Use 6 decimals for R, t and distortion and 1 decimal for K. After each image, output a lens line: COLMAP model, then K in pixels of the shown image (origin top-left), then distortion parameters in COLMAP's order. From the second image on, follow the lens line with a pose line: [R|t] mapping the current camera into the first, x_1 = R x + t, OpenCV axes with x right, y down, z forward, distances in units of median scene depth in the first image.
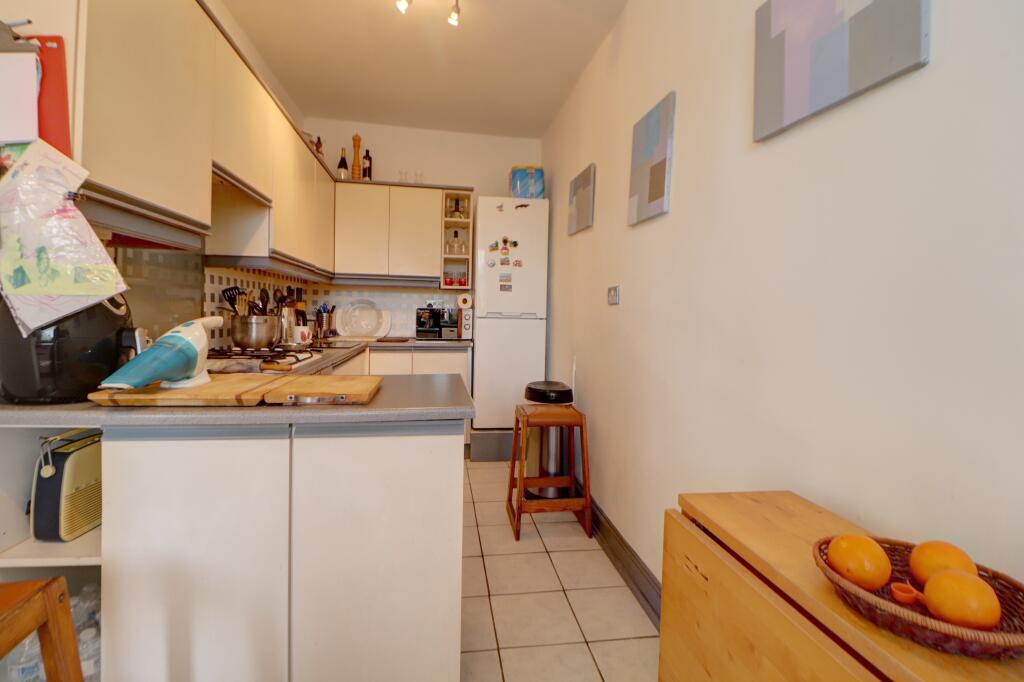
lens RADIAL K [[474.9, 0, 513.6], [0, 474.9, 326.2], [0, 0, 1]] dist [0.027020, -0.035922]
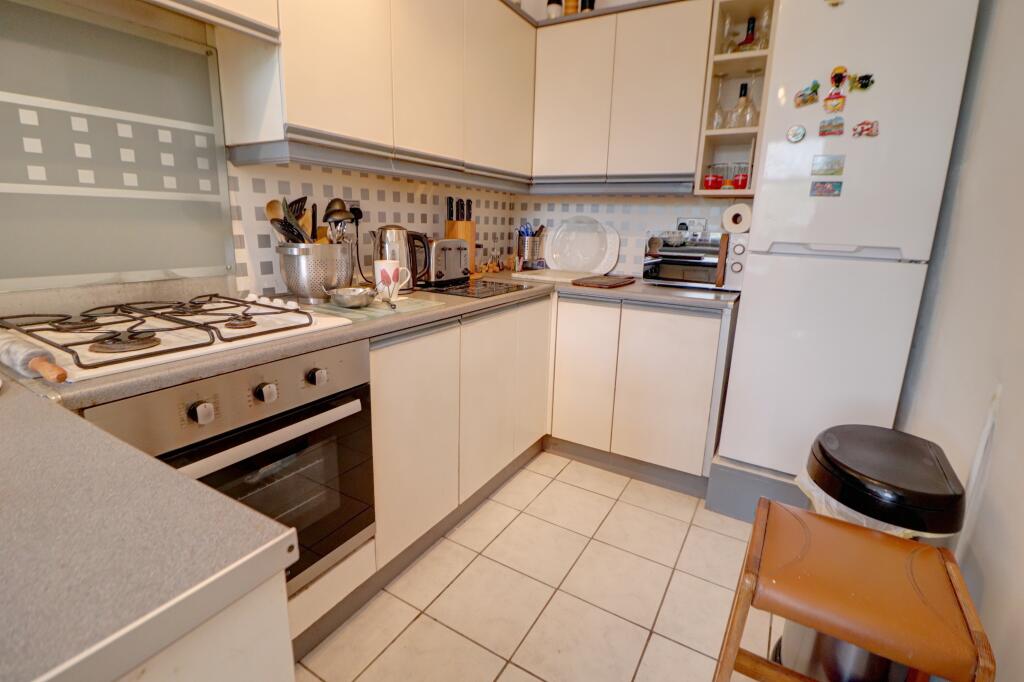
lens RADIAL K [[474.9, 0, 513.6], [0, 474.9, 326.2], [0, 0, 1]] dist [0.027020, -0.035922]
pose [[0.771032, 0.139788, -0.621264, 0.053648], [-0.033373, 0.983138, 0.179793, -0.023051], [0.635922, -0.117893, 0.762696, 0.439037]]
